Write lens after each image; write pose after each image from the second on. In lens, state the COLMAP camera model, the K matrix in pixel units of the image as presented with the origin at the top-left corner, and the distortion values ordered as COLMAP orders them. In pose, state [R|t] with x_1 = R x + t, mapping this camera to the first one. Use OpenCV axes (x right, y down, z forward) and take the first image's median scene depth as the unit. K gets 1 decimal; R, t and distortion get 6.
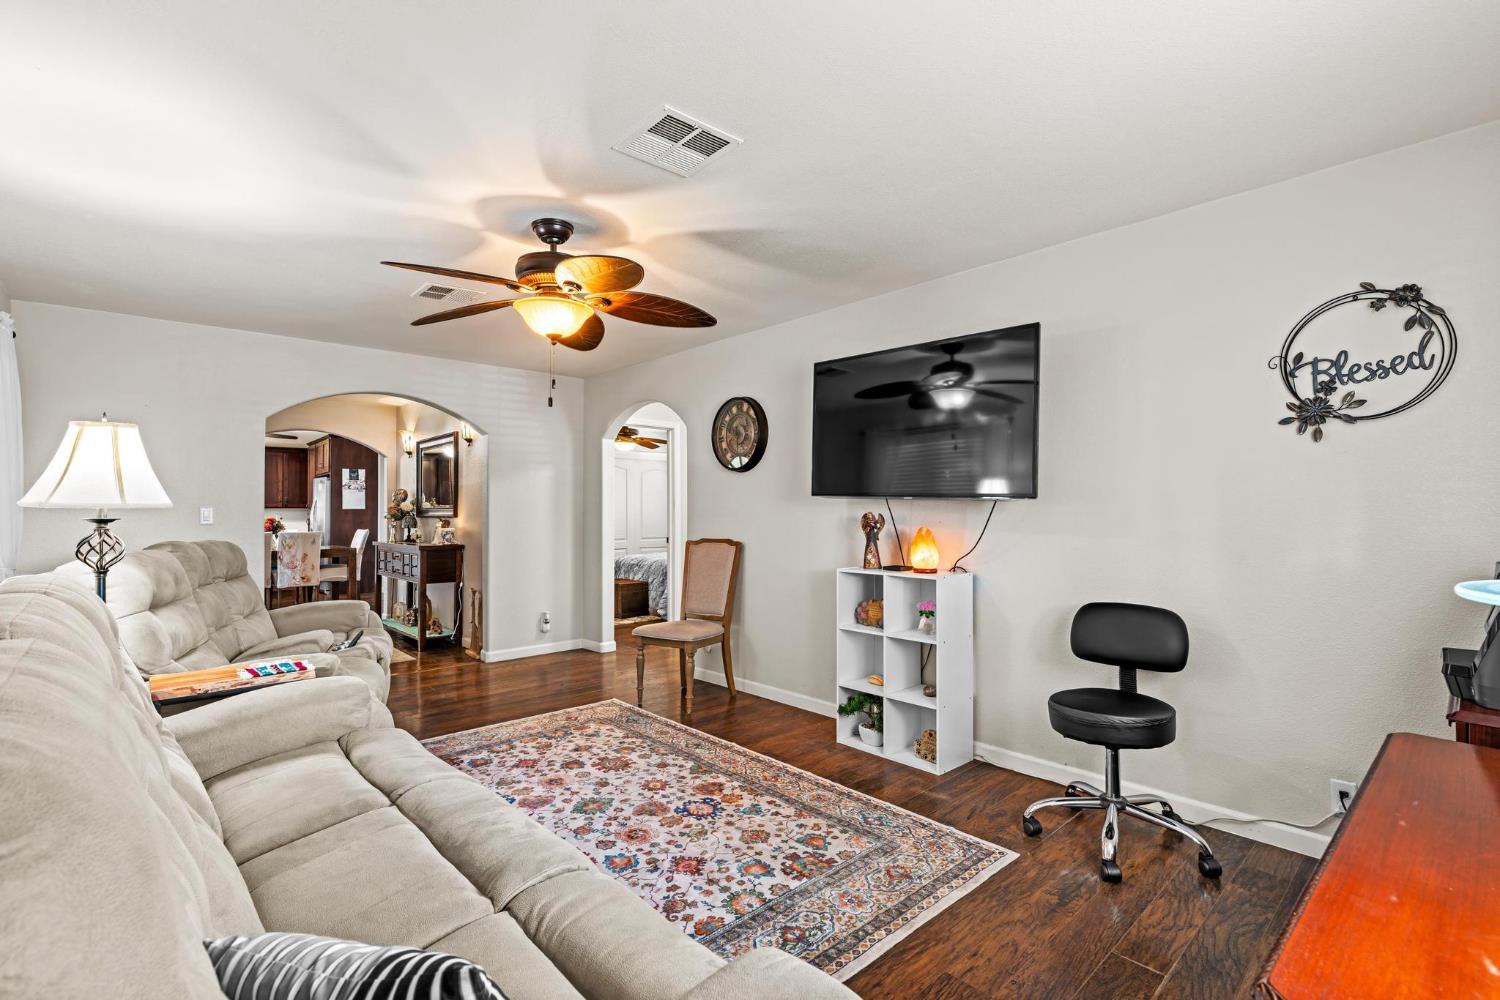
lens RADIAL K [[686.4, 0, 749.8], [0, 686.4, 502.4], [0, 0, 1]] dist [-0.000878, -0.000699]
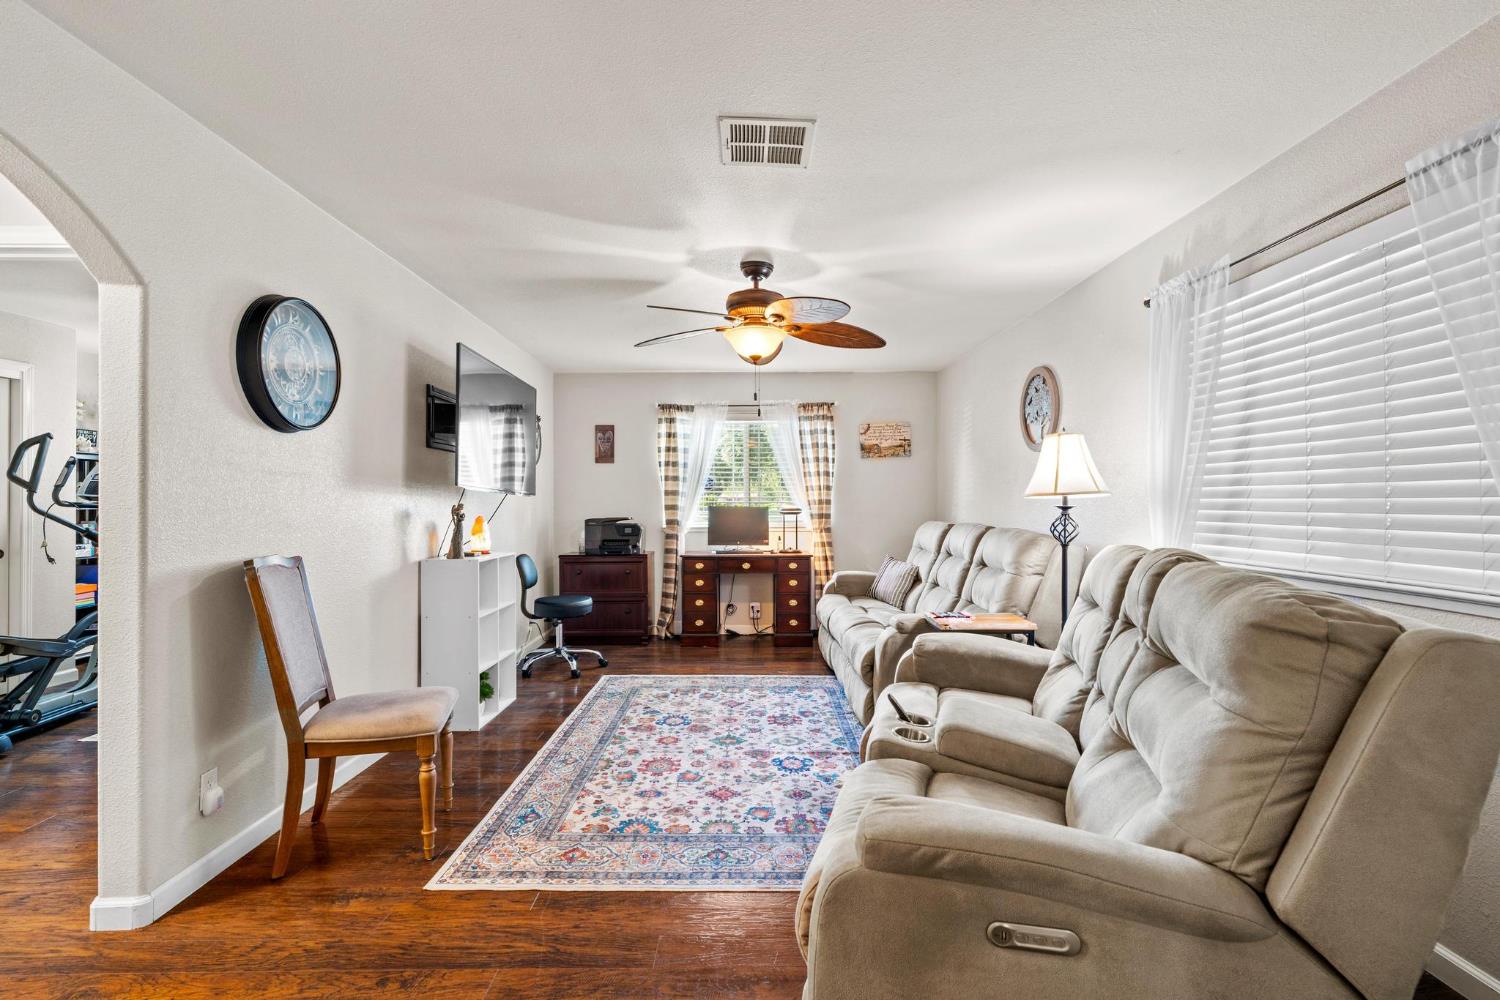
lens RADIAL K [[693.4, 0, 763.3], [0, 693.4, 498.5], [0, 0, 1]] dist [-0.020279, 0.004360]
pose [[-0.757930, 0.009104, 0.652272, -0.944332], [-0.006486, 0.999748, -0.021490, 0.028405], [-0.652304, -0.020518, -0.757680, 1.651830]]
